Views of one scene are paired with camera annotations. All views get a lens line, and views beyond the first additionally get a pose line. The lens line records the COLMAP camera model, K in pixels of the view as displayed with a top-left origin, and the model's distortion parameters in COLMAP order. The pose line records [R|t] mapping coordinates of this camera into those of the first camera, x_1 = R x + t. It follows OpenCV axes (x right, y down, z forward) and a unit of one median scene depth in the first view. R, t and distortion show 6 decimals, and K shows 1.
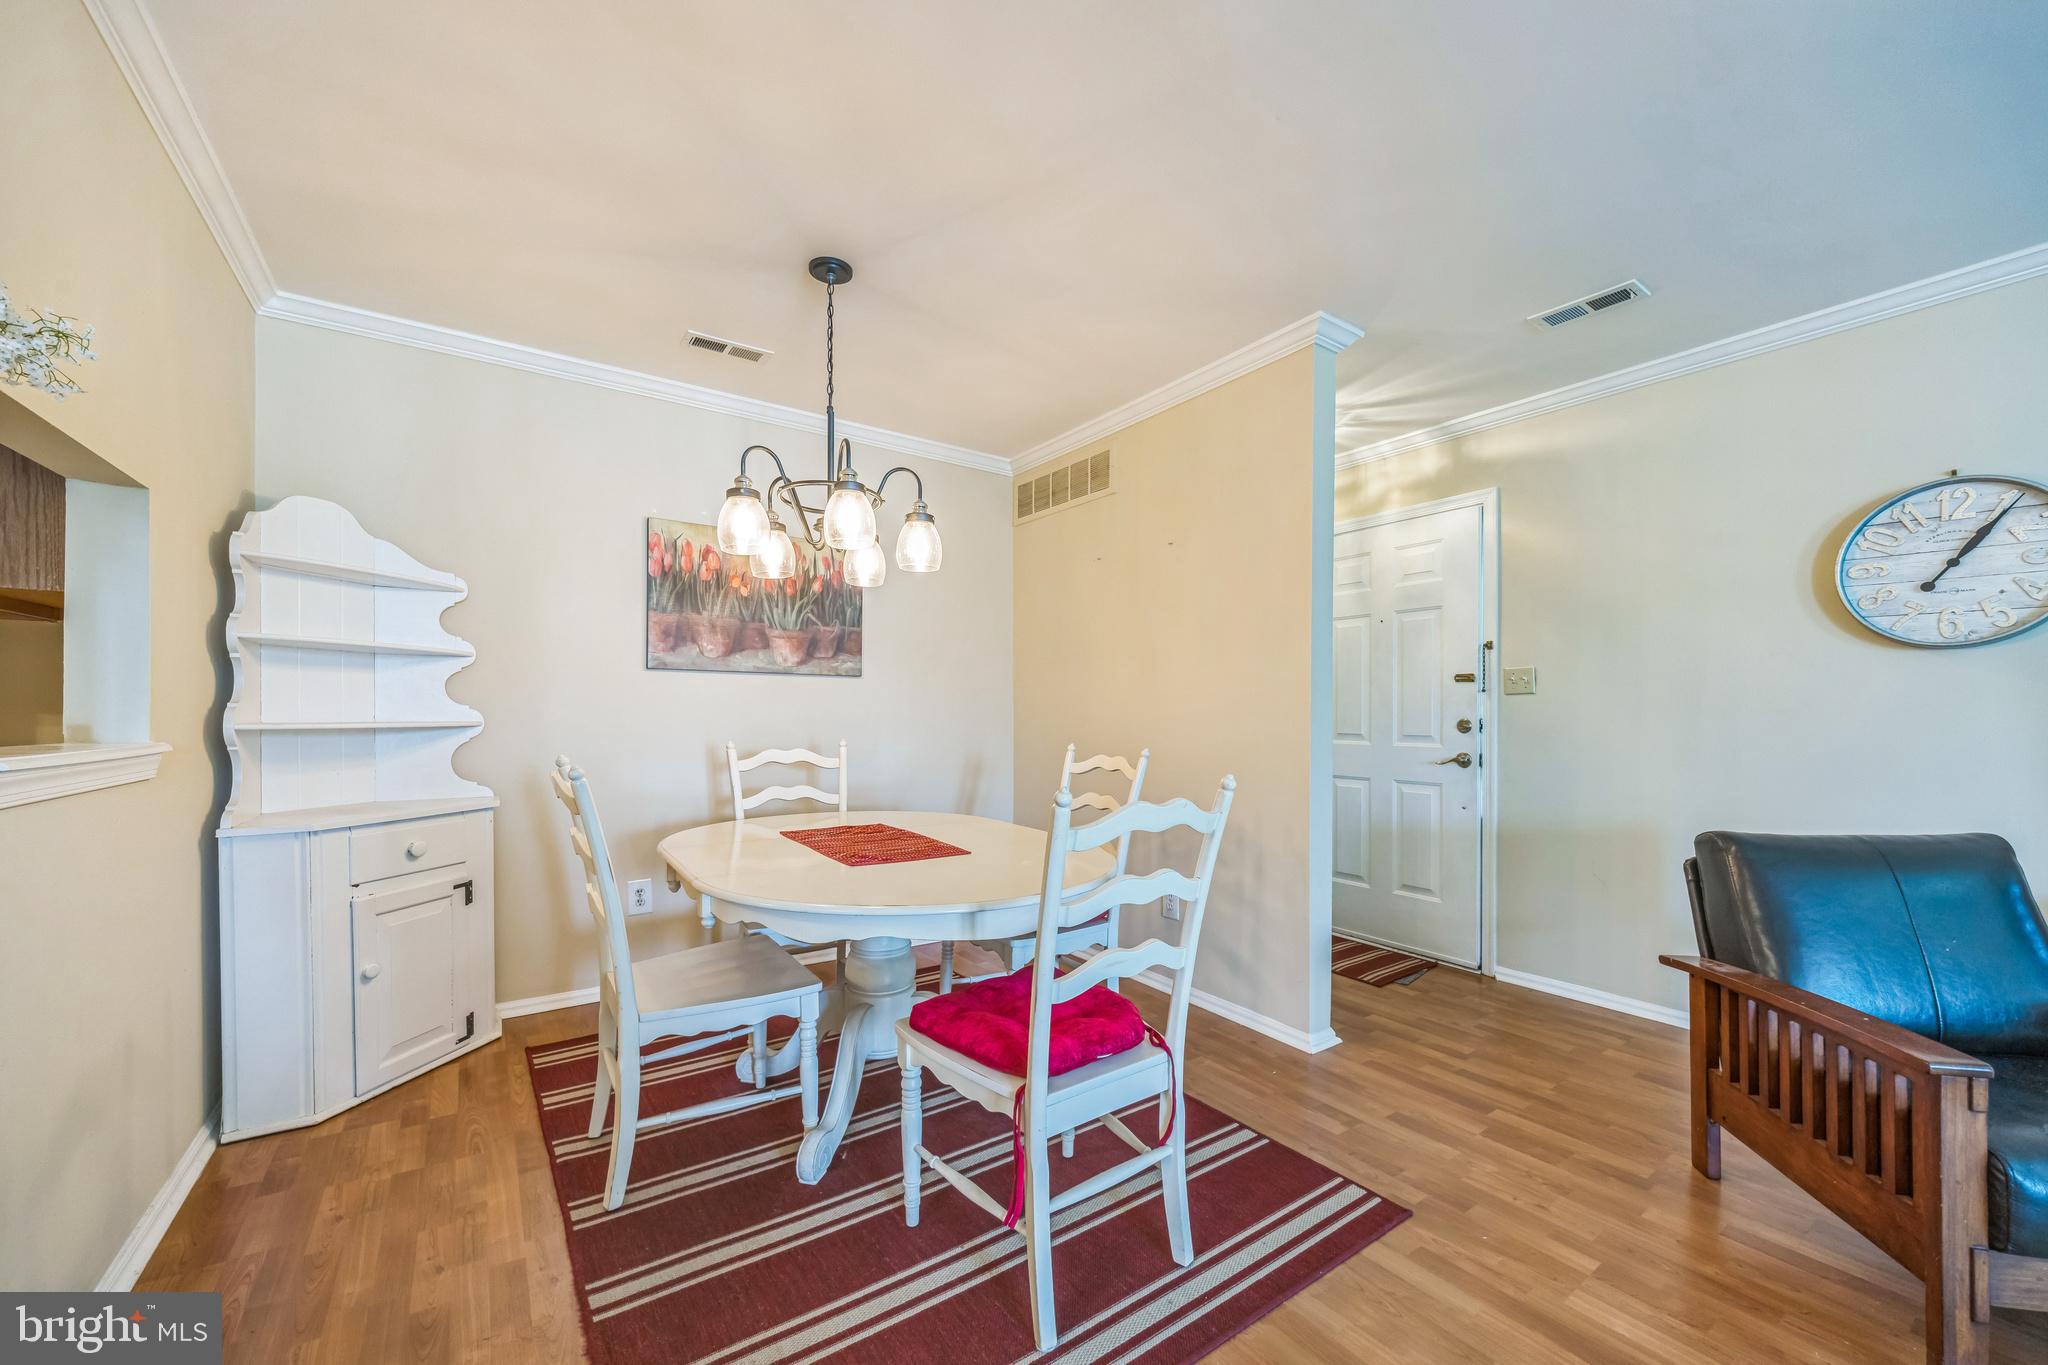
lens RADIAL K [[792.2, 0, 1034.7], [0, 792.2, 719.6], [0, 0, 1]] dist [-0.001261, -0.000397]
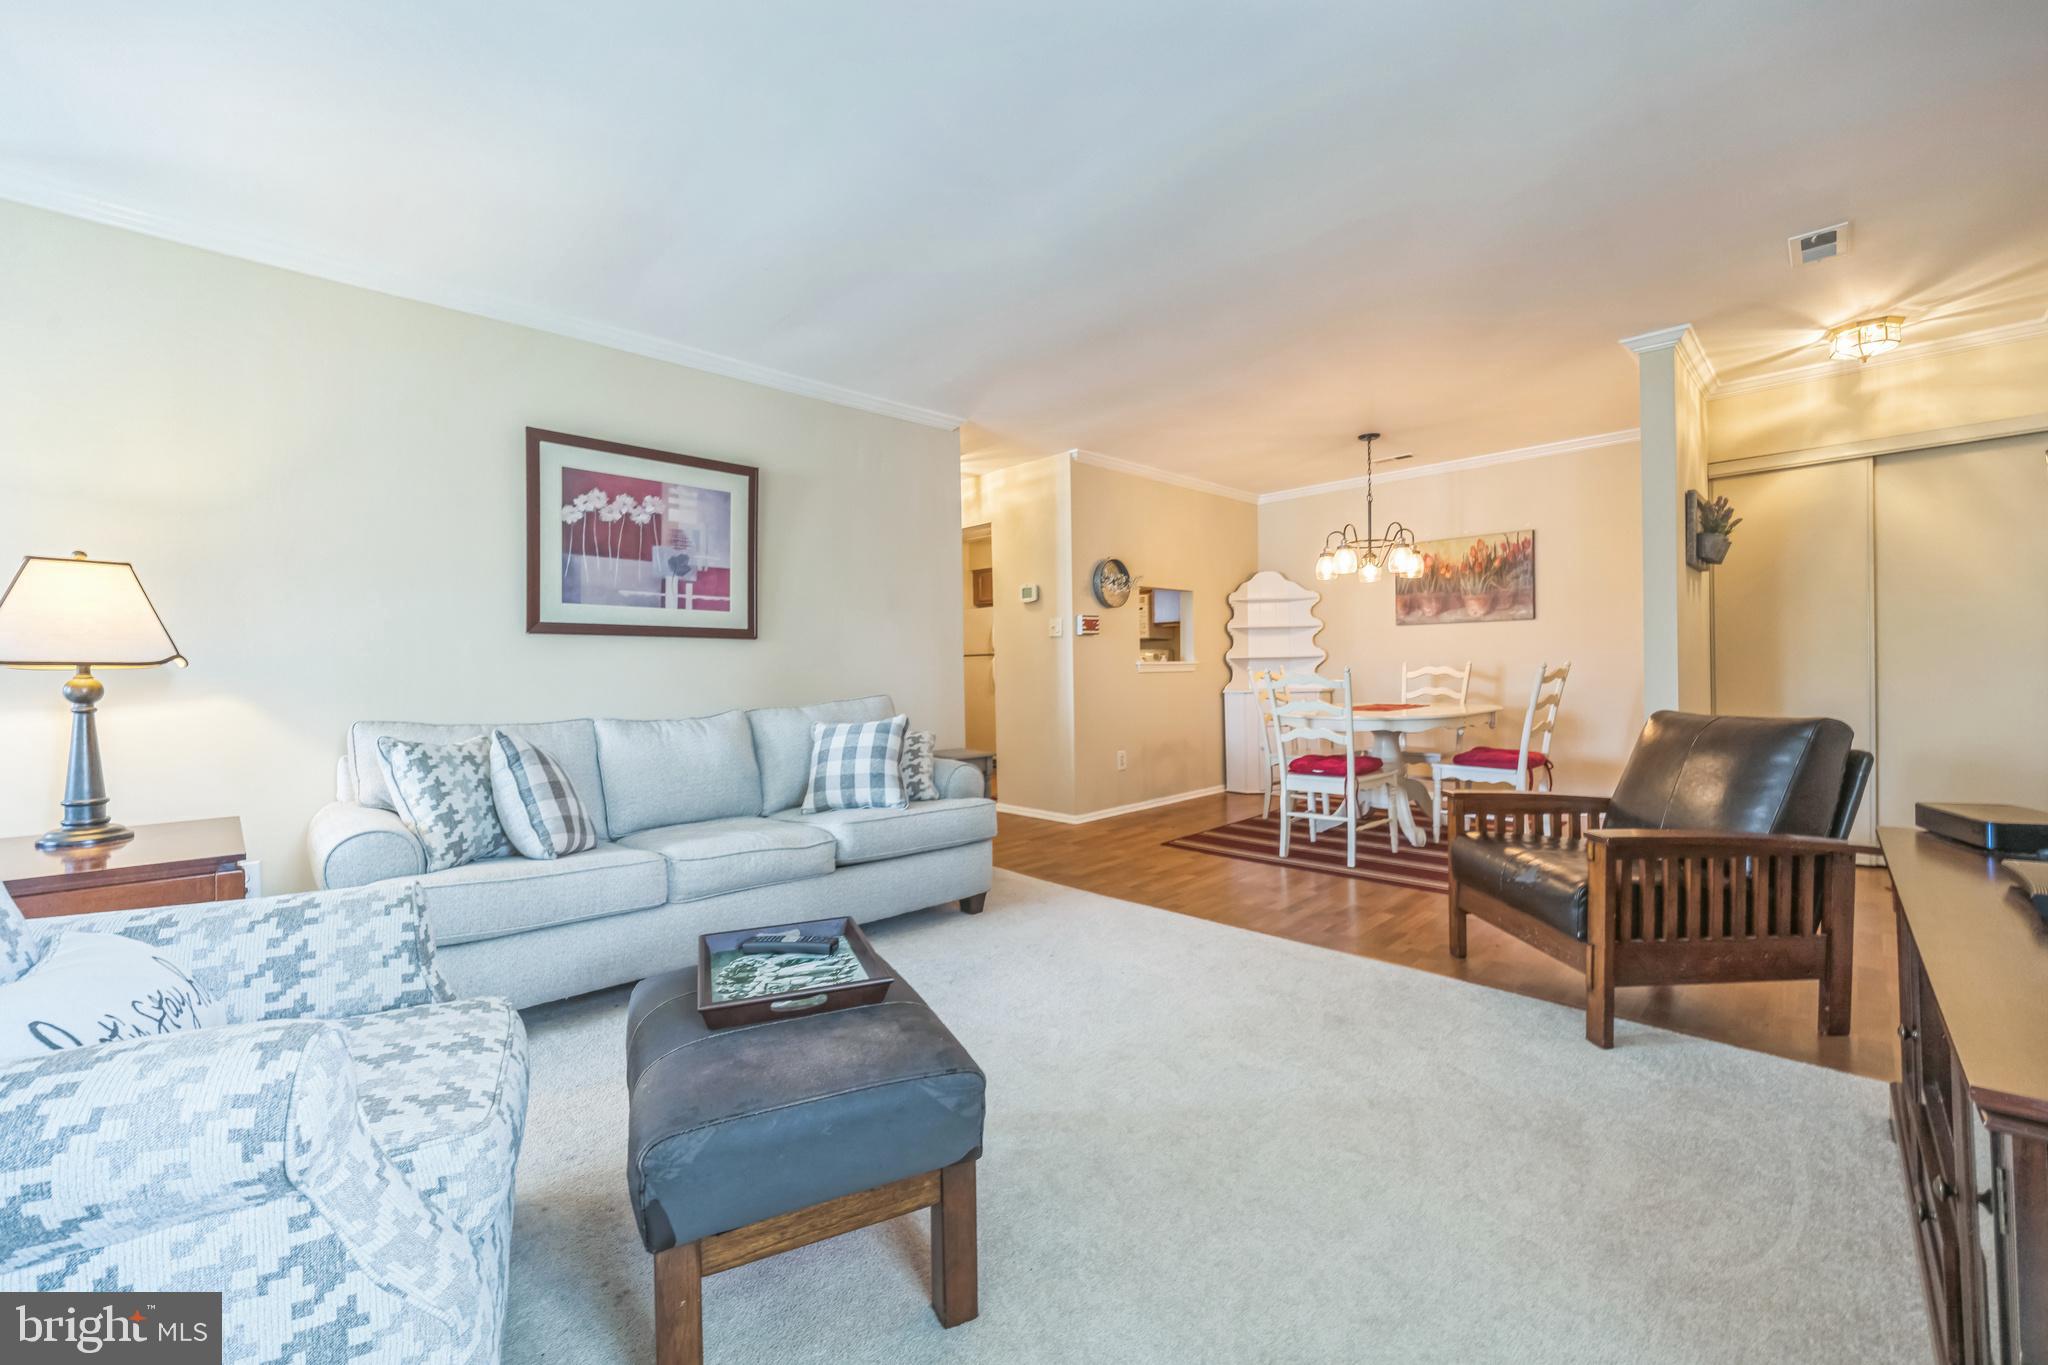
lens RADIAL K [[820.5, 0, 1009.7], [0, 820.5, 676.5], [0, 0, 1]] dist [-0.001667, -0.000855]
pose [[0.155349, -0.000624, -0.987859, 1.280762], [0.011613, 0.999932, 0.001195, 0.044271], [0.987791, -0.011658, 0.155346, -0.213923]]
